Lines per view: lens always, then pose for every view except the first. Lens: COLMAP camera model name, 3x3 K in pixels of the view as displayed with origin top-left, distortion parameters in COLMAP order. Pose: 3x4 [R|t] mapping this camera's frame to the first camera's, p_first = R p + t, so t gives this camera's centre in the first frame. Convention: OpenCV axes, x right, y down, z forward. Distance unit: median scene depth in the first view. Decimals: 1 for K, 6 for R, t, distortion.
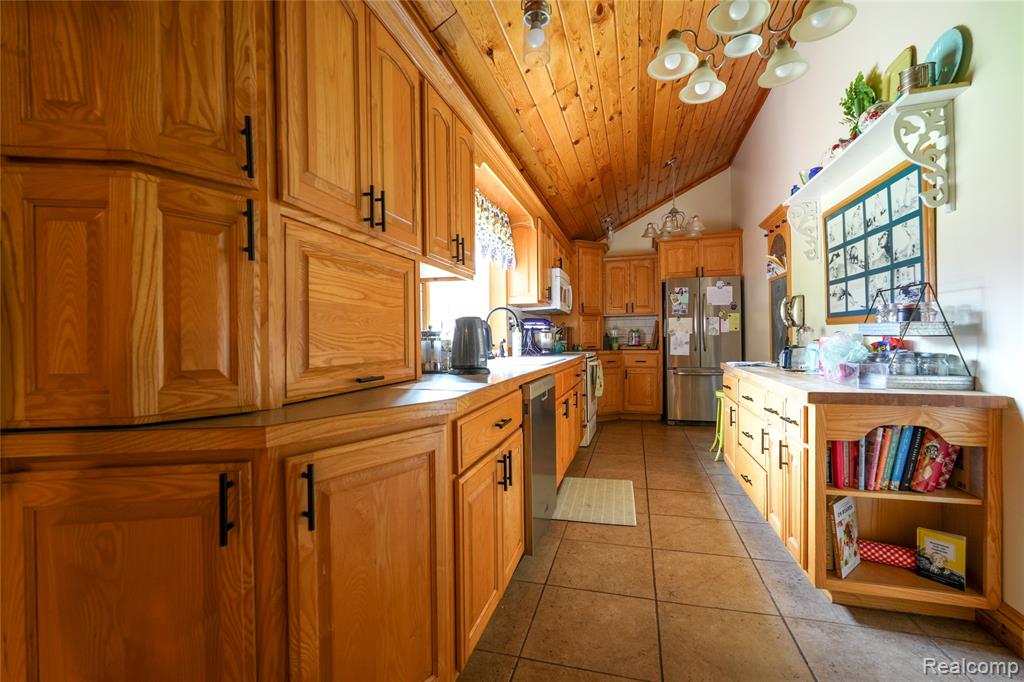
lens RADIAL K [[443.4, 0, 513.9], [0, 443.4, 341.7], [0, 0, 1]] dist [-0.009358, 0.001062]
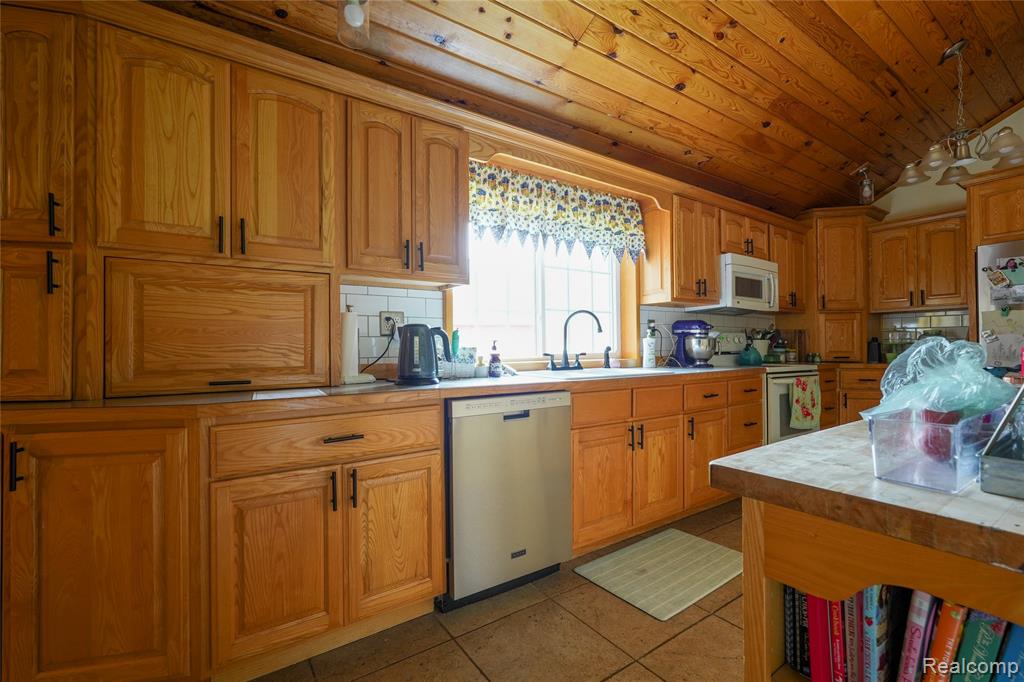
lens RADIAL K [[443.4, 0, 513.9], [0, 443.4, 342.4], [0, 0, 1]] dist [-0.009358, 0.001062]
pose [[0.766741, 0.001496, -0.641955, 0.561420], [-0.007183, 0.999955, -0.006249, -0.011122], [0.641917, 0.009402, 0.766717, 0.337009]]
